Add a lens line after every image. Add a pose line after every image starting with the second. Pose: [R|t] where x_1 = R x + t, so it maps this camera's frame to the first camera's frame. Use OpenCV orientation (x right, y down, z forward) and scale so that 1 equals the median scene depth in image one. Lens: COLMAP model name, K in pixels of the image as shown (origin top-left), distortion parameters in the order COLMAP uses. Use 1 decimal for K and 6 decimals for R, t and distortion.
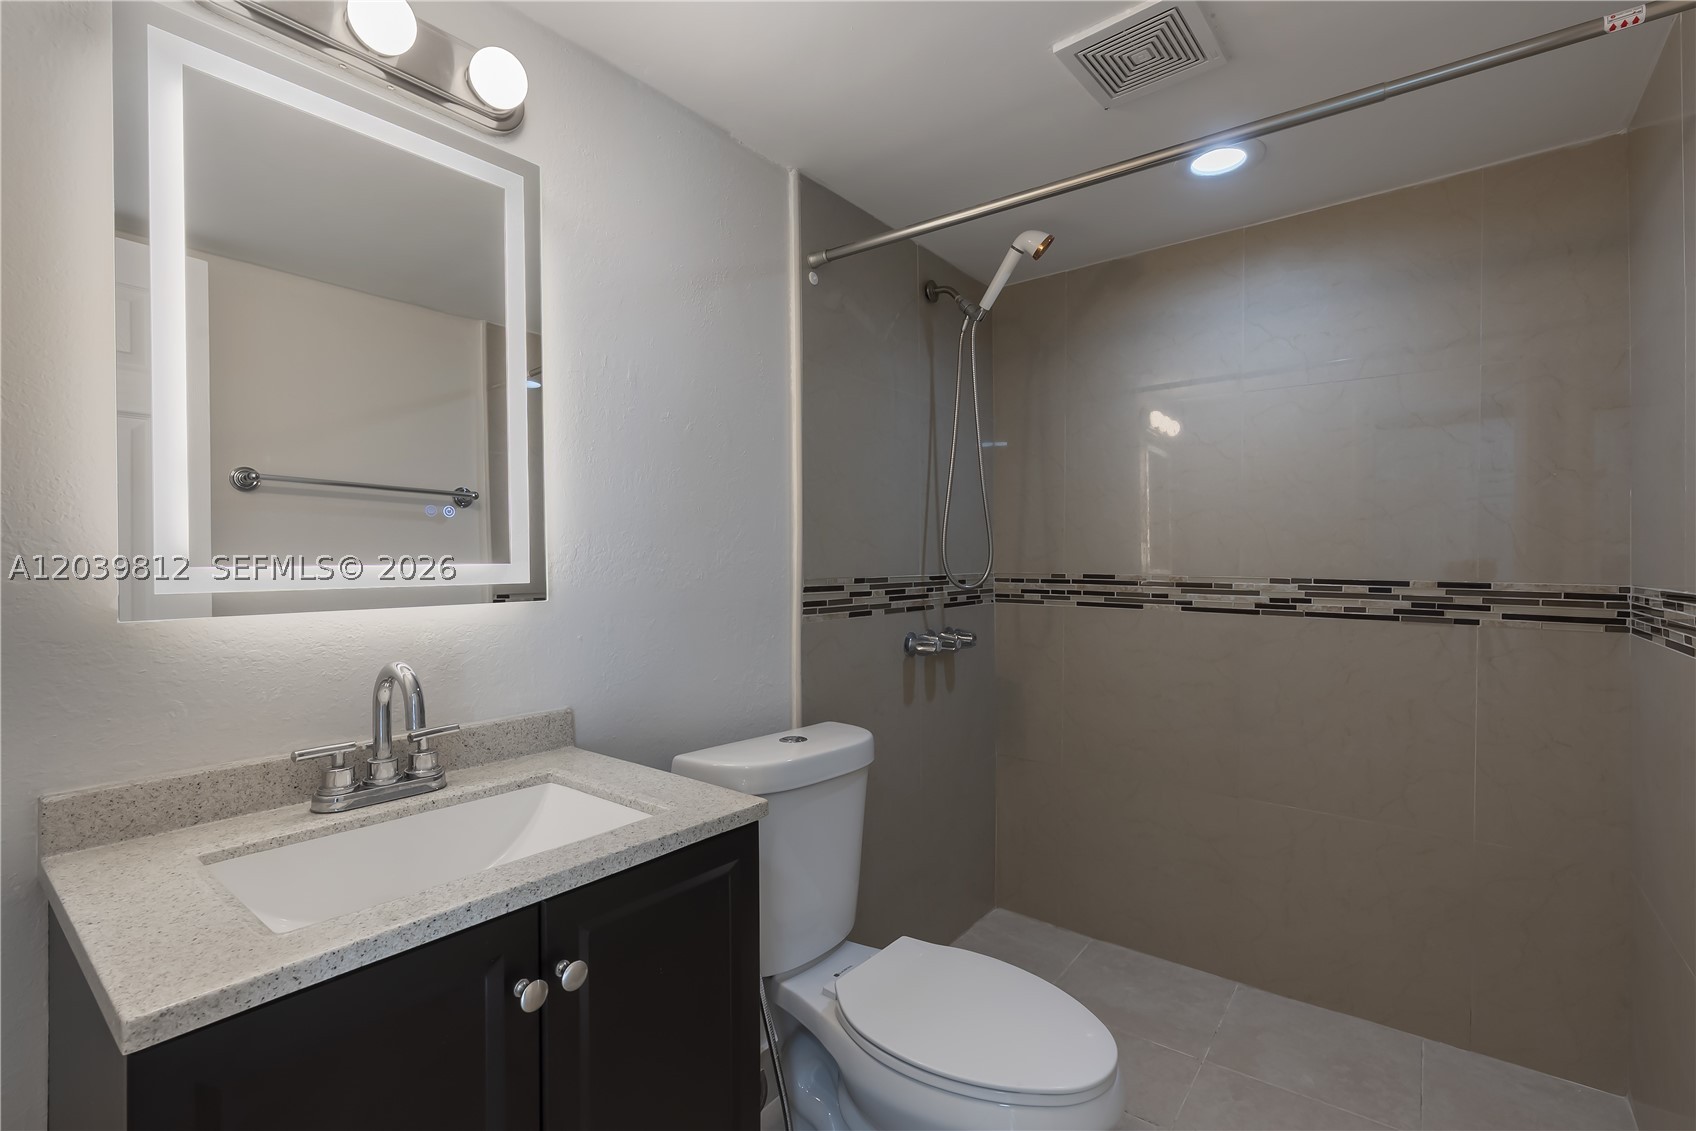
lens RADIAL K [[775.1, 0, 854.4], [0, 775.1, 556.6], [0, 0, 1]] dist [0.000393, 0.000834]
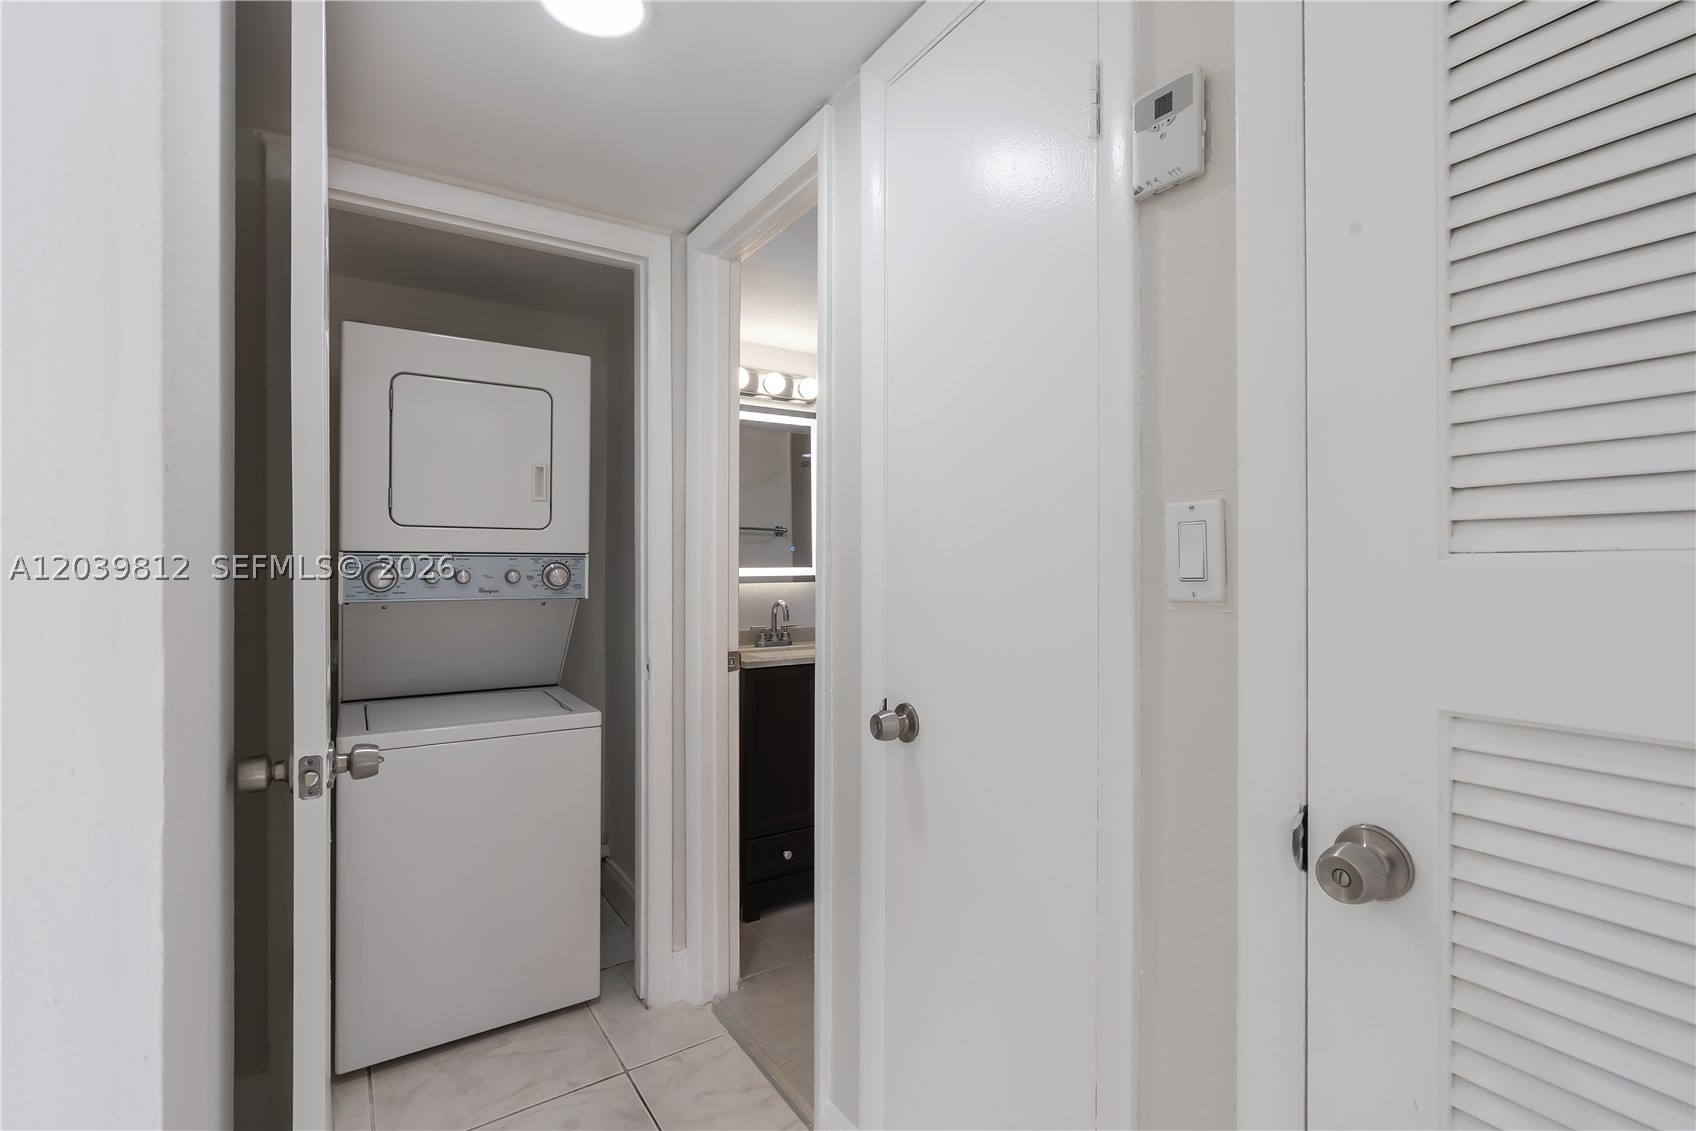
lens RADIAL K [[775.1, 0, 854.4], [0, 775.1, 556.6], [0, 0, 1]] dist [0.000393, 0.000834]
pose [[0.947617, -0.006565, -0.319342, 0.599765], [0.005568, 0.999976, -0.004034, -0.016541], [0.319361, 0.002045, 0.947631, -1.625387]]
